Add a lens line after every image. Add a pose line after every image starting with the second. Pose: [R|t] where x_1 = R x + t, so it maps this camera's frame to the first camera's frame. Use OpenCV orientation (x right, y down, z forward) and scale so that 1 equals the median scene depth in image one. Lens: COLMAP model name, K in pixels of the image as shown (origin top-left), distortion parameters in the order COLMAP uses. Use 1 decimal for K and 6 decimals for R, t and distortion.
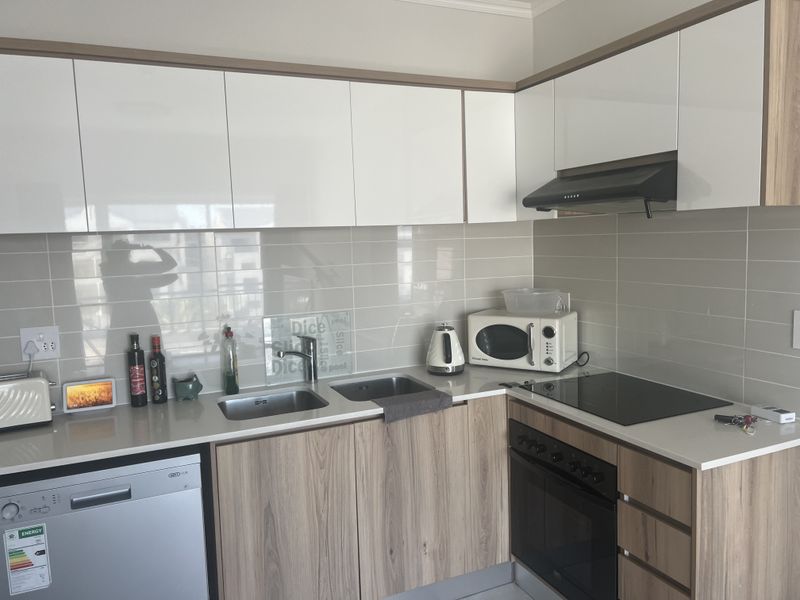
lens RADIAL K [[600.7, 0, 400.0], [0, 600.7, 300.0], [0, 0, 1]] dist [0.084685, -0.117427]
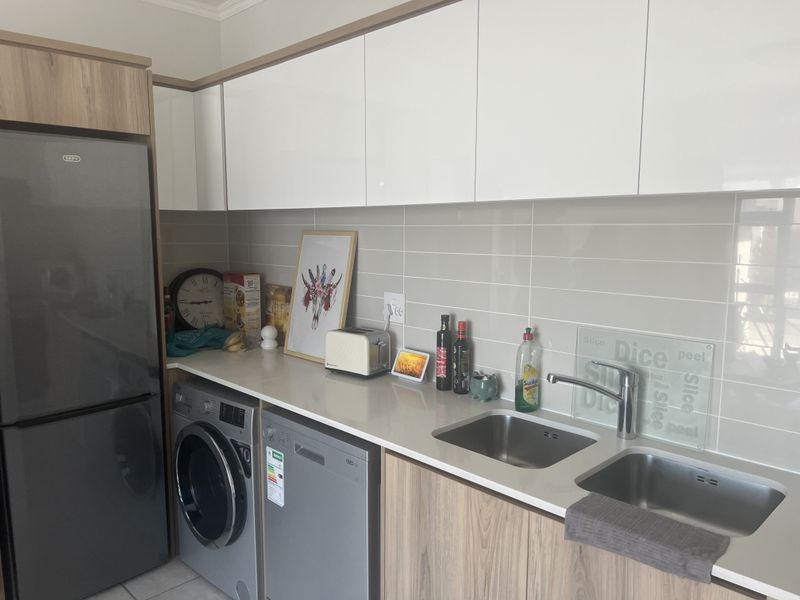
lens RADIAL K [[600.7, 0, 400.0], [0, 600.7, 300.0], [0, 0, 1]] dist [0.084685, -0.117427]
pose [[0.335034, 0.151750, -0.929905, 0.446759], [-0.104176, 0.986860, 0.123511, -0.081805], [0.936429, 0.055493, 0.346441, 0.640102]]
